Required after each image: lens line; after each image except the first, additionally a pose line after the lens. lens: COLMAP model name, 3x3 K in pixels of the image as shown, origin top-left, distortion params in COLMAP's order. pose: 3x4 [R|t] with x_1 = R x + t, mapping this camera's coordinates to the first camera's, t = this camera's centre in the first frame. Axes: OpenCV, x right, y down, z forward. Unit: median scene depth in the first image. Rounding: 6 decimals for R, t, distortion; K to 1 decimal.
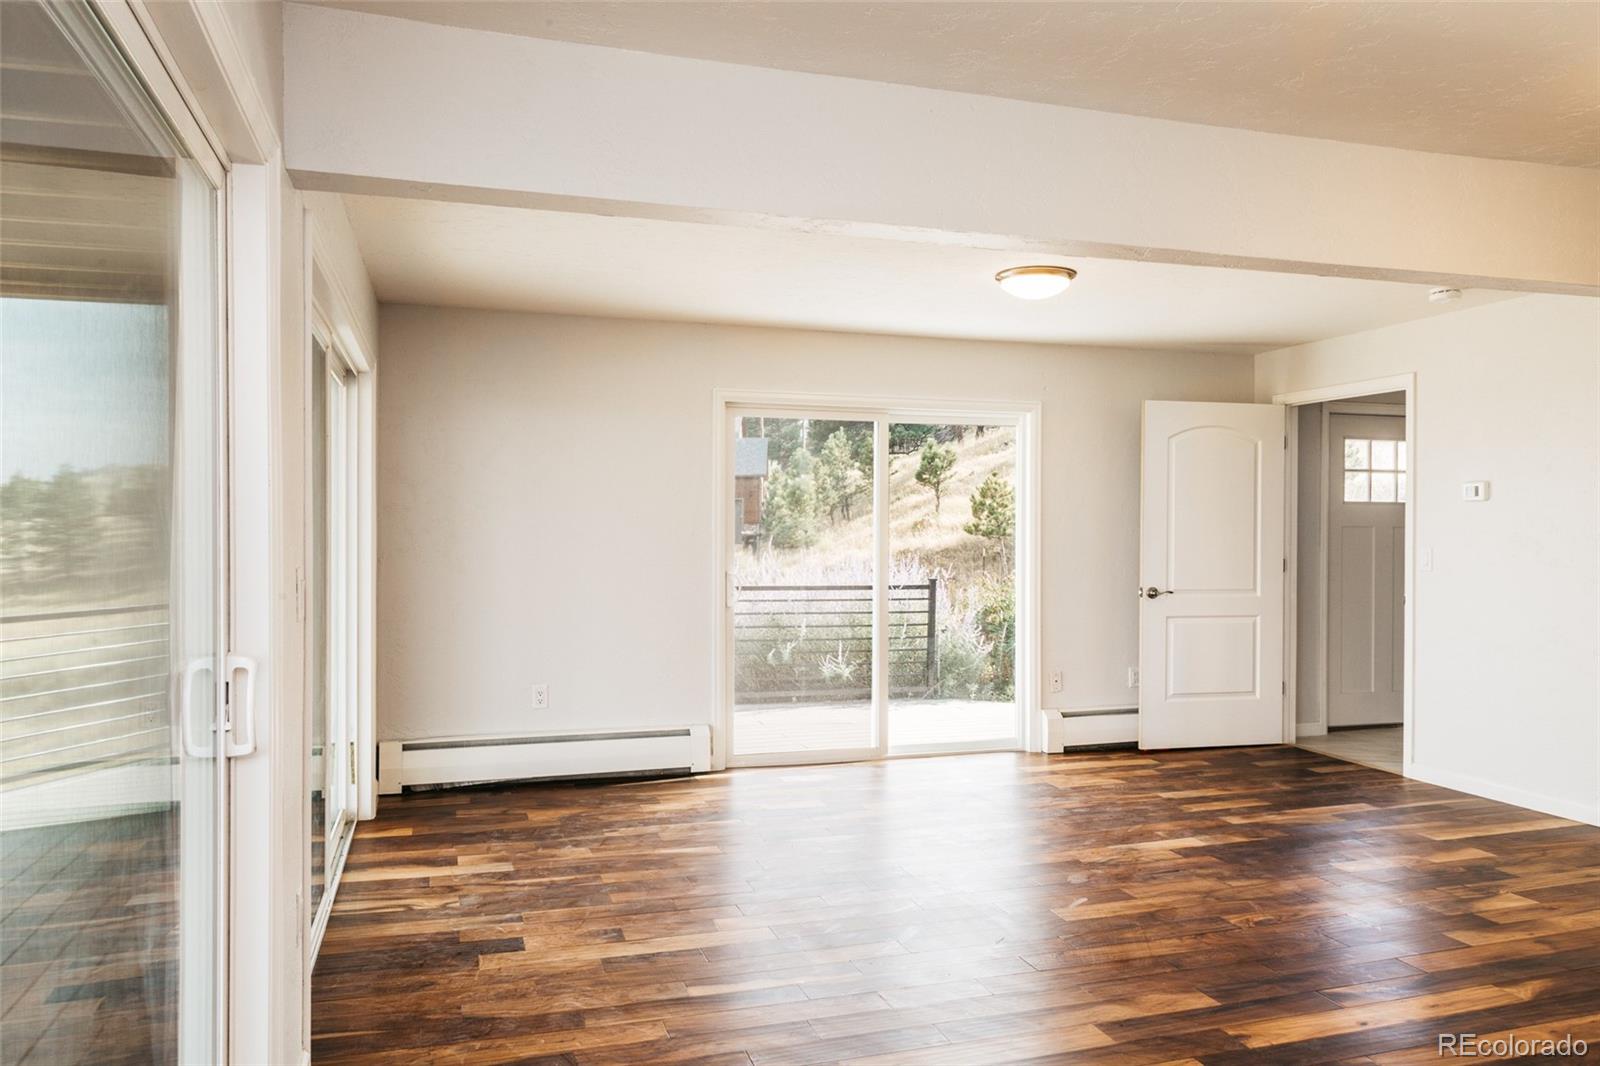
lens RADIAL K [[1140.9, 0, 800.0], [0, 1140.9, 533.0], [0, 0, 1]] dist [0.000785, -0.002872]
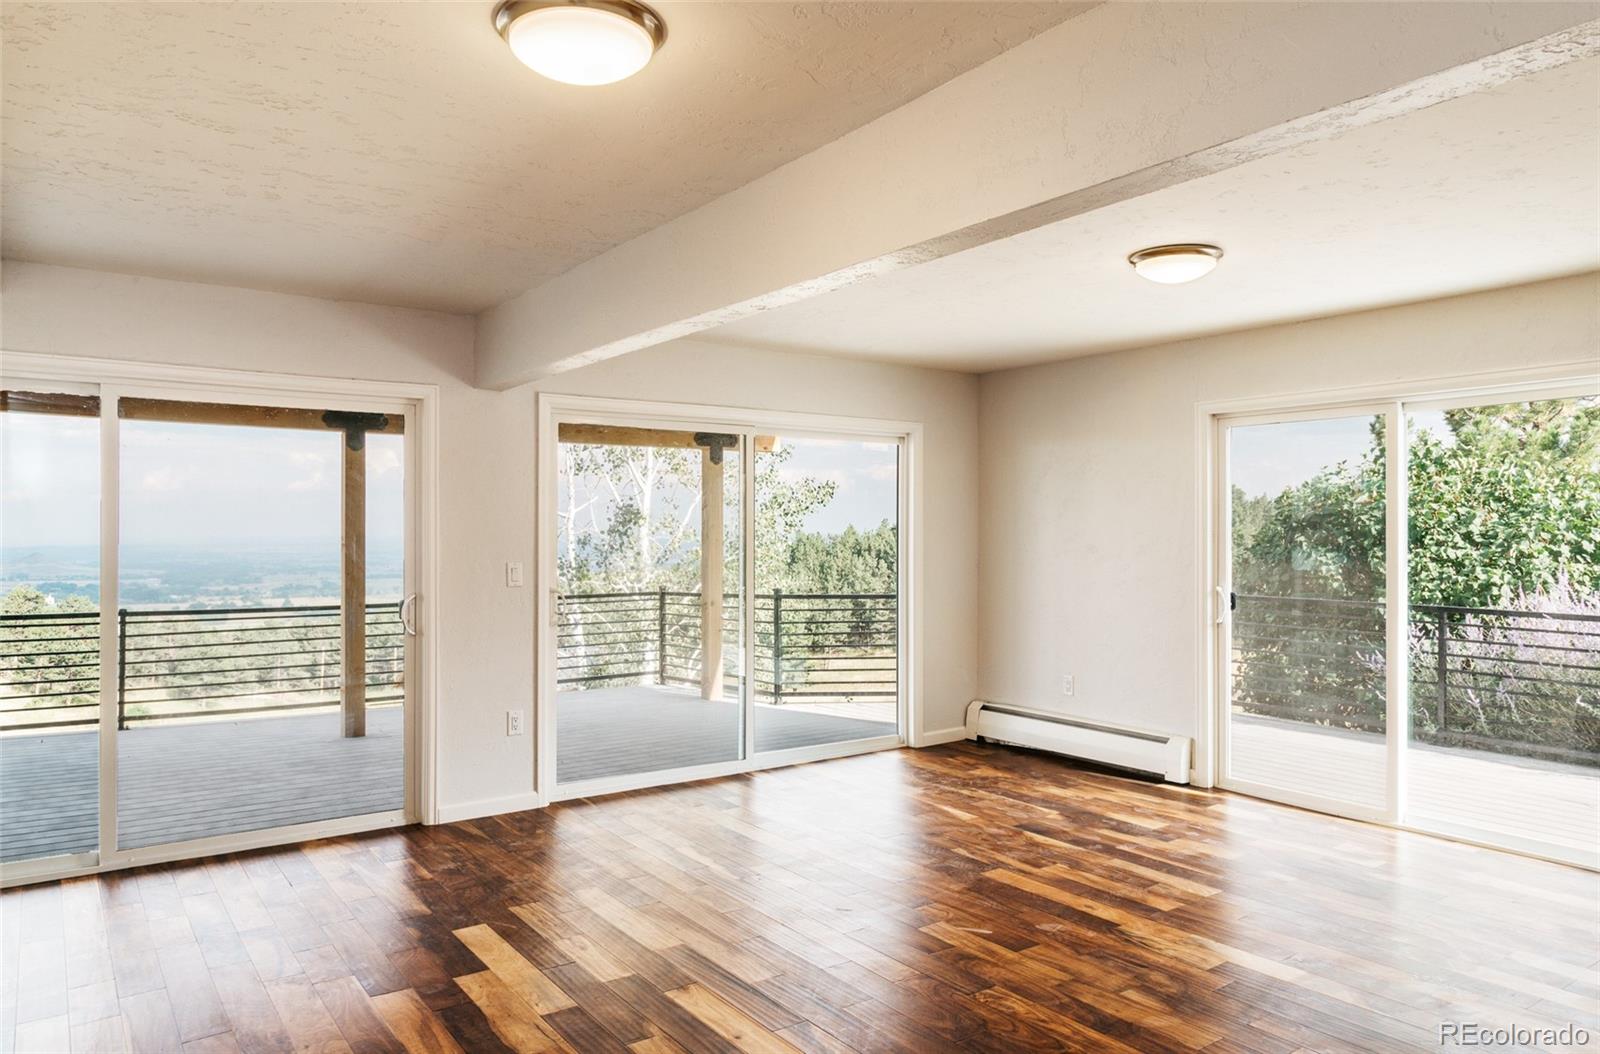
lens RADIAL K [[1097.4, 0, 800.0], [0, 1097.4, 527.0], [0, 0, 1]] dist [0.042298, -0.000149]
pose [[0.299817, -0.007697, -0.953966, 0.993956], [0.005071, 0.999966, -0.006474, -0.017557], [0.953983, -0.002896, 0.299846, 0.508262]]
